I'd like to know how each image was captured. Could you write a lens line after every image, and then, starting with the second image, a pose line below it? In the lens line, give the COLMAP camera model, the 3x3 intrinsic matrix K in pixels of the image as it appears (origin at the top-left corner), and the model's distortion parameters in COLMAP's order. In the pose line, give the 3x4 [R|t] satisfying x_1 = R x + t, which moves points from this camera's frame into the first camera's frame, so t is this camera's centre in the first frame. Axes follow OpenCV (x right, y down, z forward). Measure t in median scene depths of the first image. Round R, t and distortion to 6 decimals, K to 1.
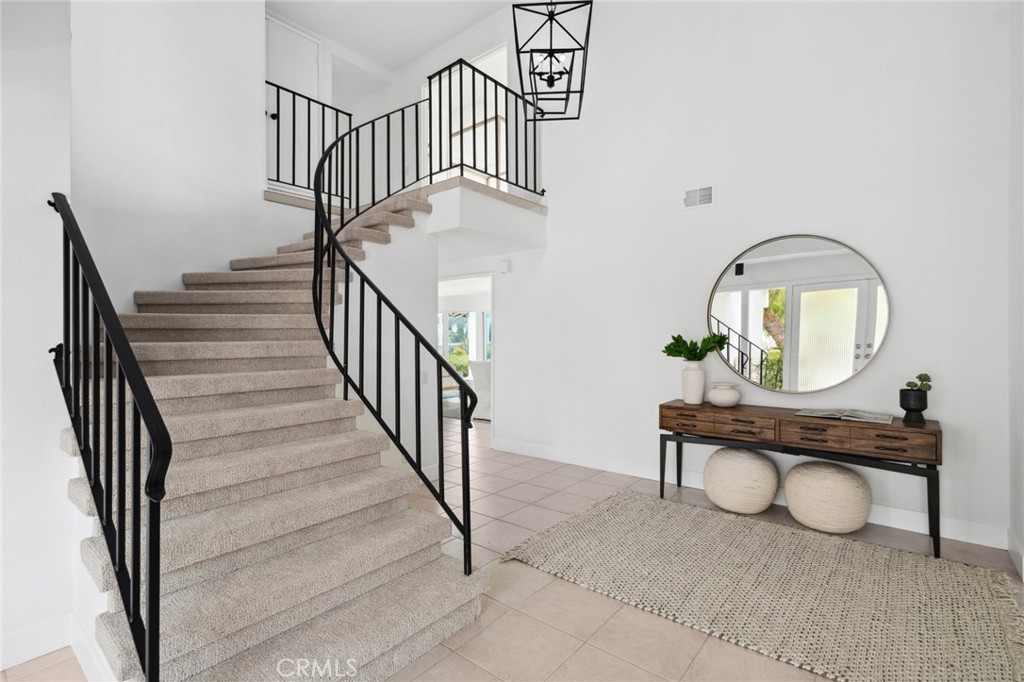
lens RADIAL K [[480.1, 0, 510.5], [0, 480.1, 337.6], [0, 0, 1]] dist [0.003729, -0.001901]
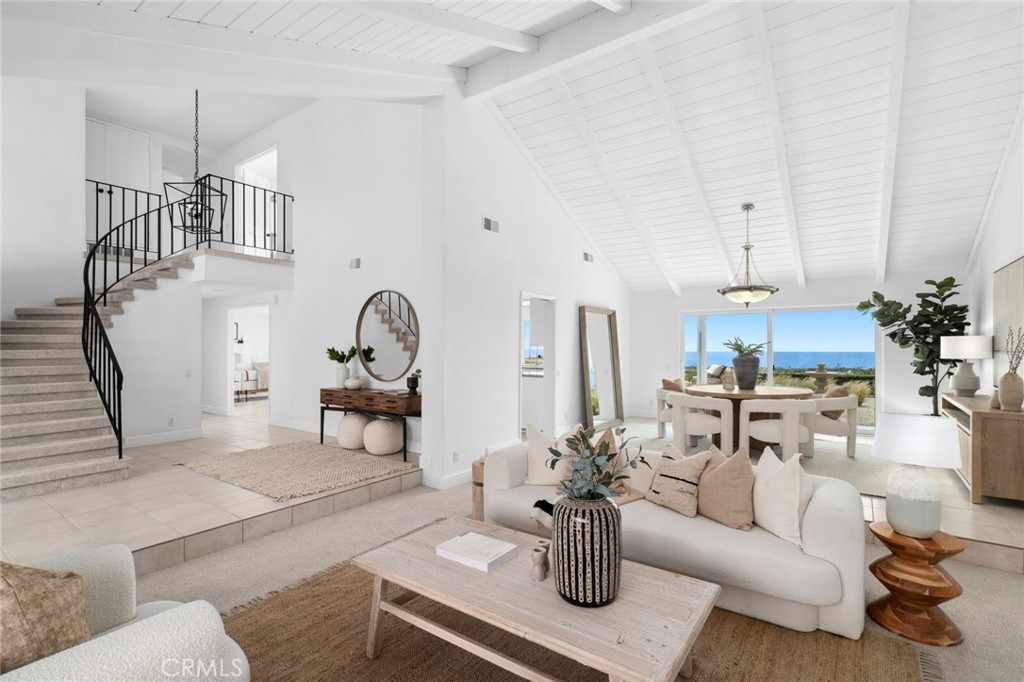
lens RADIAL K [[480.1, 0, 513.3], [0, 480.1, 348.6], [0, 0, 1]] dist [0.003729, -0.001901]
pose [[0.997771, 0.005639, 0.066490, 0.861917], [-0.005911, 0.999975, 0.003894, -0.011636], [-0.066467, -0.004278, 0.997779, -0.715215]]
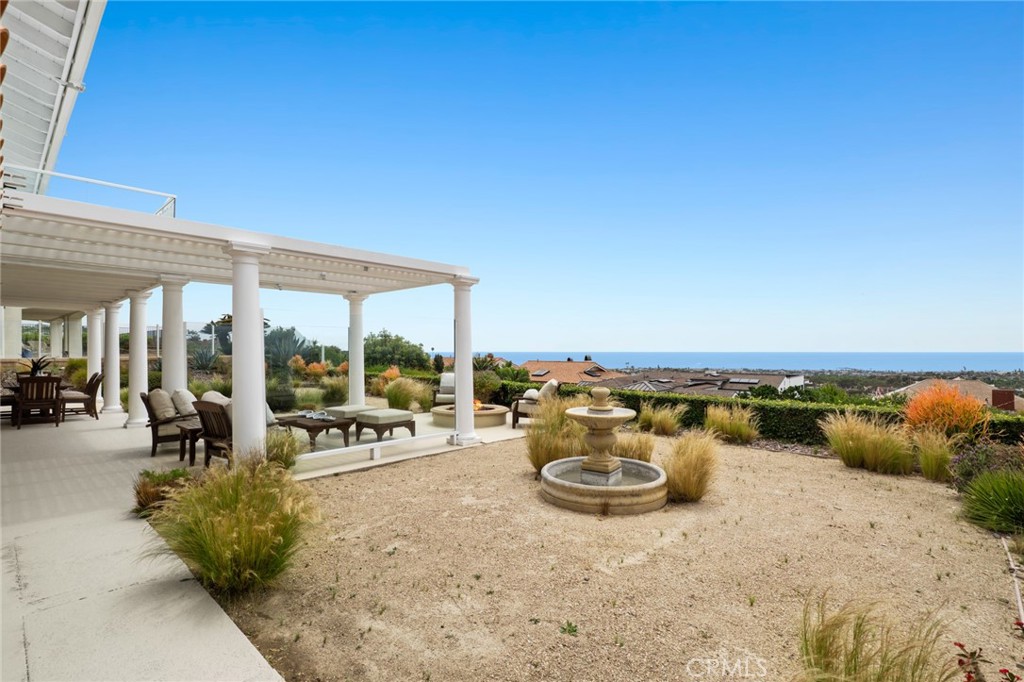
lens RADIAL K [[490.7, 0, 514.2], [0, 490.7, 340.6], [0, 0, 1]] dist [0.000456, -0.000128]
pose [[0.997791, 0.001780, -0.066409, 2.848858], [-0.002887, 0.999858, -0.016577, -0.017840], [0.066370, 0.016733, 0.997655, 0.902106]]
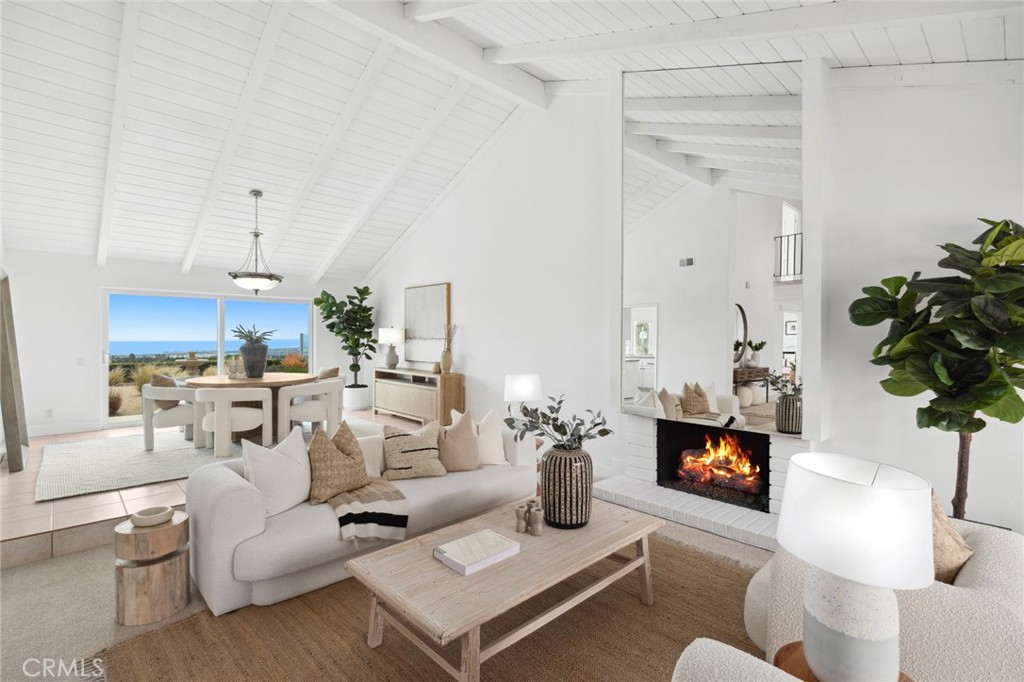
lens RADIAL K [[480.1, 0, 516.3], [0, 480.1, 332.9], [0, 0, 1]] dist [0.003729, -0.001901]
pose [[0.119247, 0.015736, 0.992740, 0.277039], [-0.005872, 0.999868, -0.015143, -0.002409], [-0.992847, -0.004023, 0.119324, -0.202705]]
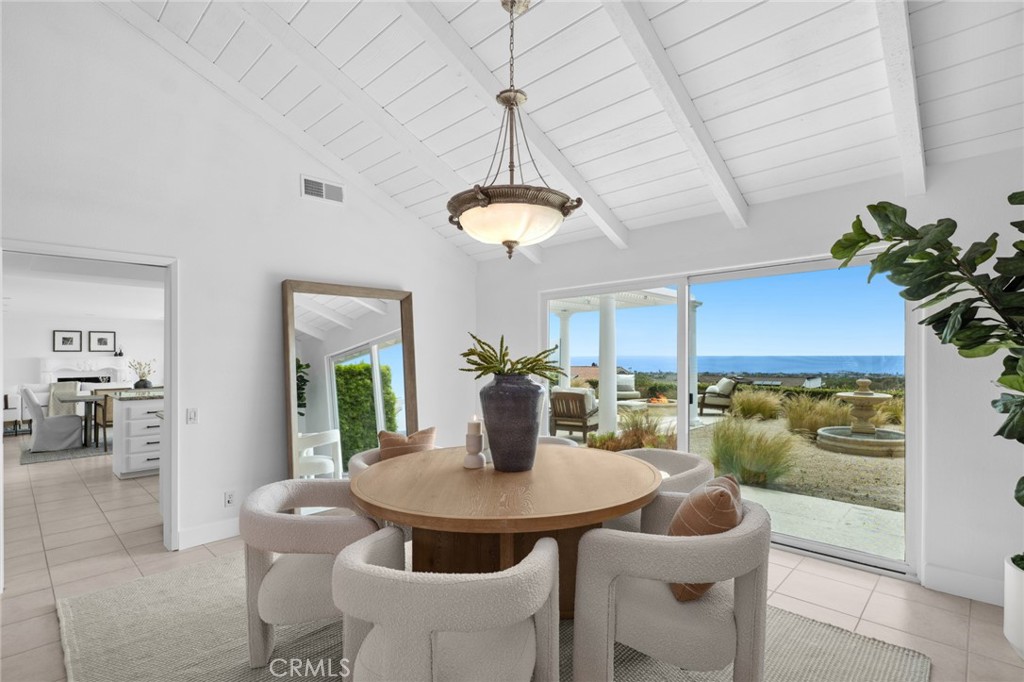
lens RADIAL K [[480.1, 0, 521.9], [0, 480.1, 350.3], [0, 0, 1]] dist [0.003729, -0.001901]
pose [[0.998094, -0.005877, -0.061432, 1.804348], [0.005300, 0.999940, -0.009548, -0.020627], [0.061484, 0.009204, 0.998066, 0.233492]]
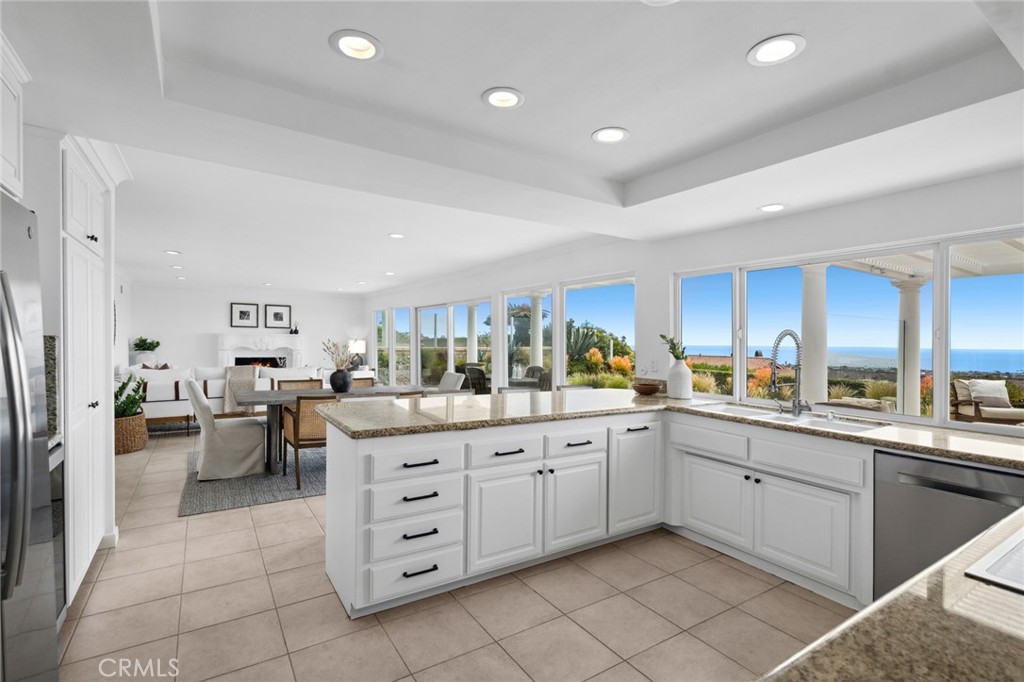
lens RADIAL K [[480.1, 0, 516.9], [0, 480.1, 345.4], [0, 0, 1]] dist [0.003729, -0.001901]
pose [[0.955351, 0.021763, -0.294670, 0.967179], [-0.018743, 0.999739, 0.013067, -0.020542], [0.294877, -0.006961, 0.955510, 1.003938]]
